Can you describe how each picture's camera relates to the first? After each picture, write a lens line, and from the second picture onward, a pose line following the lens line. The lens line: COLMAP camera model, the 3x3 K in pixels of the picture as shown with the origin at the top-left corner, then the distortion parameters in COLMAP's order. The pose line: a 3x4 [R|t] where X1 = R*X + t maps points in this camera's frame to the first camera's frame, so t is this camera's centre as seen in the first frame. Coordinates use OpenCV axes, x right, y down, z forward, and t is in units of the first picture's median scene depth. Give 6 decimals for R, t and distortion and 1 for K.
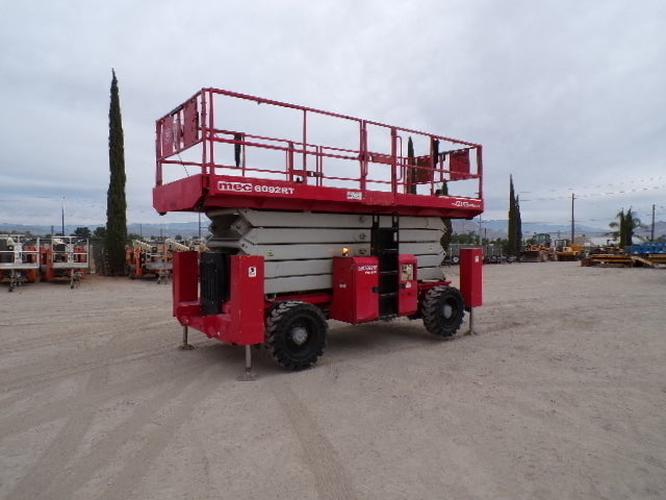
lens RADIAL K [[453.8, 0, 333.0], [0, 453.8, 250.0], [0, 0, 1]] dist [-0.102630, -0.000096]
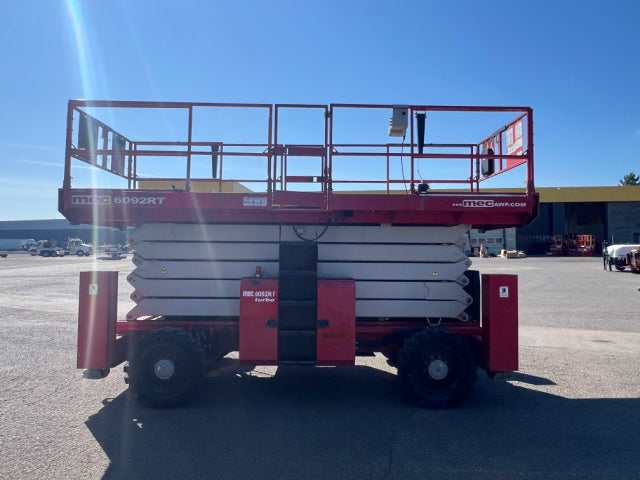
lens RADIAL K [[443.9, 0, 320.0], [0, 443.9, 240.0], [0, 0, 1]] dist [-0.040977, 0.000225]
pose [[0.802532, -0.013148, -0.596464, 0.582933], [-0.022795, 0.998351, -0.052677, -0.013633], [0.596173, 0.055872, 0.800910, 0.438903]]
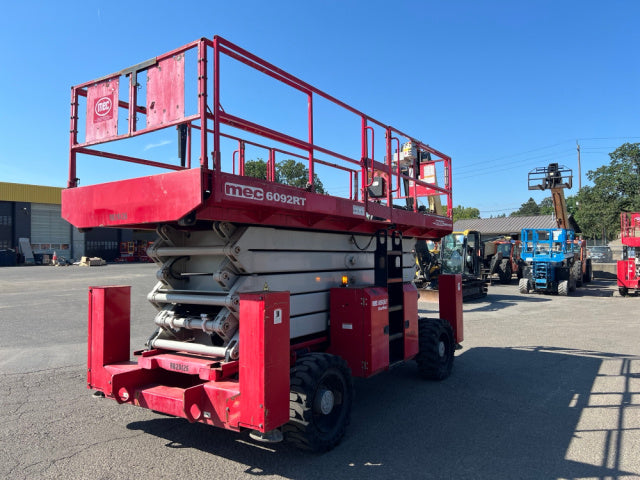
lens RADIAL K [[485.3, 0, 320.0], [0, 485.3, 240.0], [0, 0, 1]] dist [0.014408, -0.000977]
pose [[0.951903, 0.002502, 0.306389, -0.267032], [0.018755, 0.997616, -0.066416, -0.013802], [-0.305824, 0.068968, 0.949587, 0.220762]]
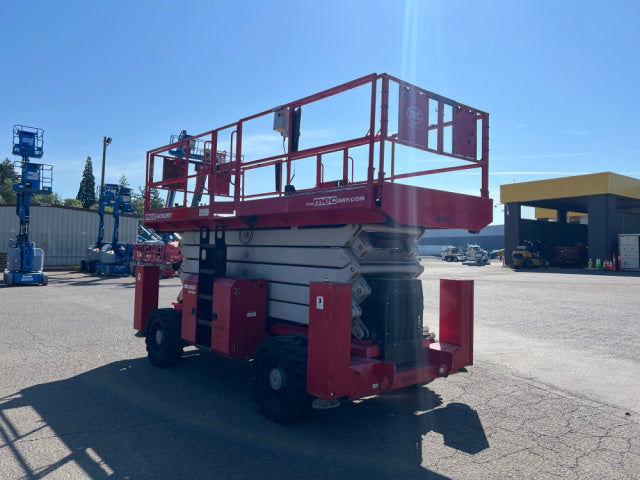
lens RADIAL K [[485.3, 0, 320.0], [0, 485.3, 240.0], [0, 0, 1]] dist [0.014408, -0.000977]
pose [[0.056289, -0.024580, -0.998112, 1.069990], [-0.056098, 0.998040, -0.027742, -0.043962], [0.996837, 0.057554, 0.054800, 1.163256]]
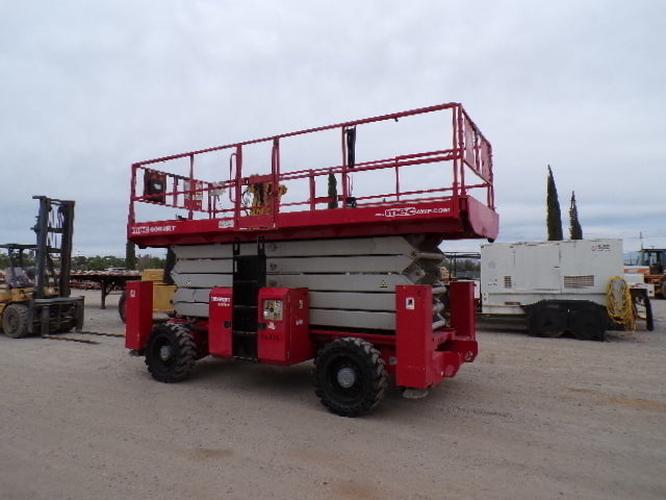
lens RADIAL K [[453.8, 0, 333.0], [0, 453.8, 250.0], [0, 0, 1]] dist [-0.102630, -0.000096]
pose [[0.388822, -0.043155, -0.920302, 0.993713], [-0.021450, 0.998208, -0.055871, -0.015688], [0.921063, 0.041465, 0.387199, 0.816248]]
